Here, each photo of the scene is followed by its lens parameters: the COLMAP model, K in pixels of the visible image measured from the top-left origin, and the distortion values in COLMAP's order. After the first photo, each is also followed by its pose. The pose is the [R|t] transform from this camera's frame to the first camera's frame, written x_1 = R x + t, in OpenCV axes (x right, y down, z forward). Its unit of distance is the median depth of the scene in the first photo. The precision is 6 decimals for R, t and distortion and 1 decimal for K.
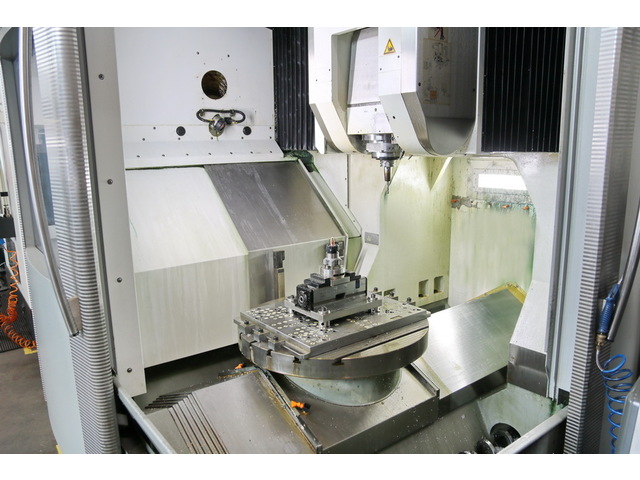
lens RADIAL K [[506.0, 0, 318.5], [0, 506.0, 245.5], [0, 0, 1]] dist [-0.122565, 0.117195]
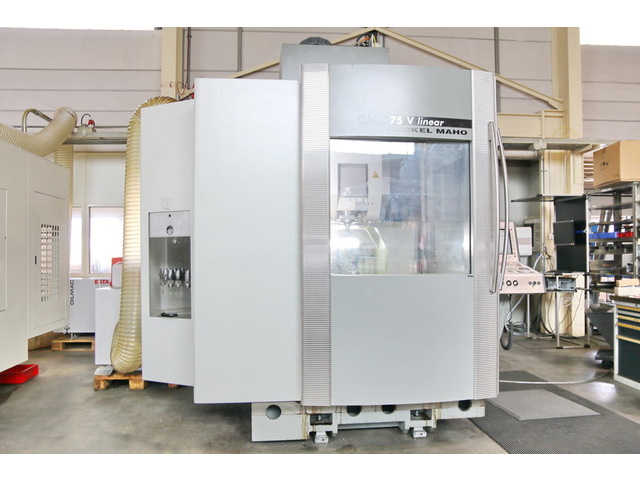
lens RADIAL K [[523.6, 0, 318.6], [0, 523.6, 248.4], [0, 0, 1]] dist [-0.061863, 0.005273]
pose [[0.530183, 0.023936, 0.847545, -1.350148], [0.162424, 0.978222, -0.129232, 0.146690], [-0.832180, 0.206178, 0.514749, -0.008348]]
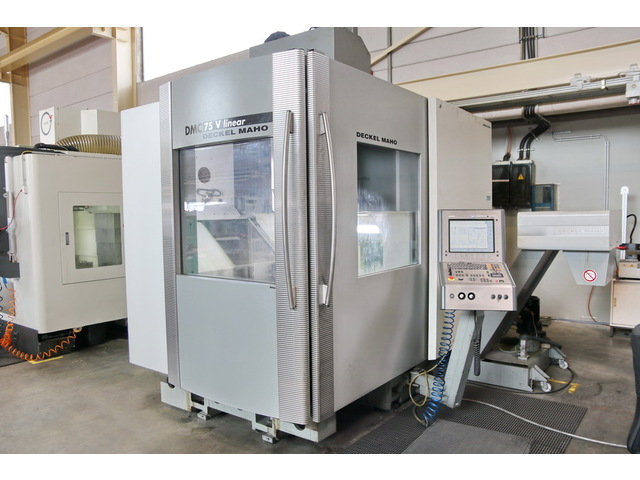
lens RADIAL K [[503.0, 0, 318.0], [0, 503.0, 244.1], [0, 0, 1]] dist [-0.115622, 0.104045]
pose [[0.964028, -0.013863, 0.265439, -0.295243], [0.050065, 0.990234, -0.130113, 0.162898], [-0.261043, 0.138722, 0.955308, -0.734754]]
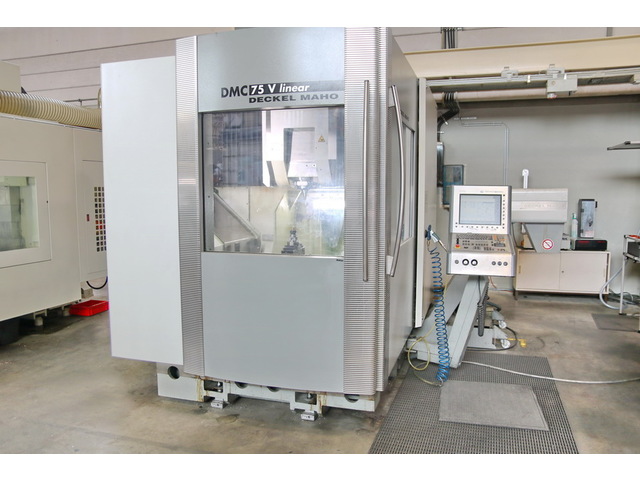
lens RADIAL K [[516.1, 0, 318.7], [0, 516.1, 243.8], [0, 0, 1]] dist [-0.125621, 0.116710]
pose [[0.821670, -0.043663, 0.568289, -0.762352], [0.099475, 0.992744, -0.067552, 0.144580], [-0.561216, 0.112036, 0.820052, -0.535671]]
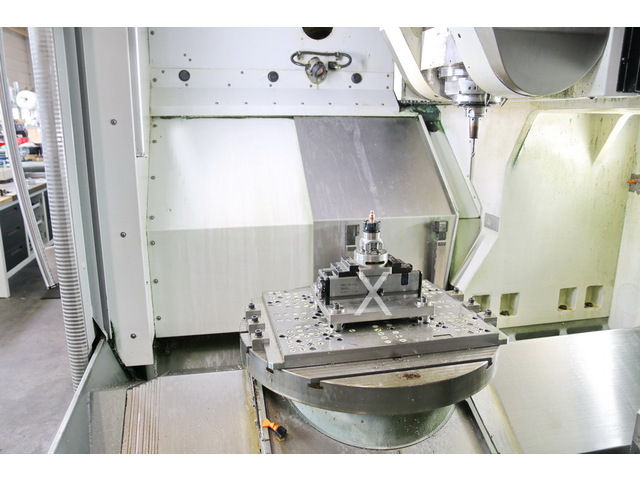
lens RADIAL K [[511.9, 0, 319.2], [0, 511.9, 242.7], [0, 0, 1]] dist [-0.120038, 0.113708]
pose [[0.905681, 0.120946, -0.406343, 0.186867], [-0.101449, 0.992426, 0.069275, -0.009587], [0.411644, -0.021518, 0.911091, 0.213647]]
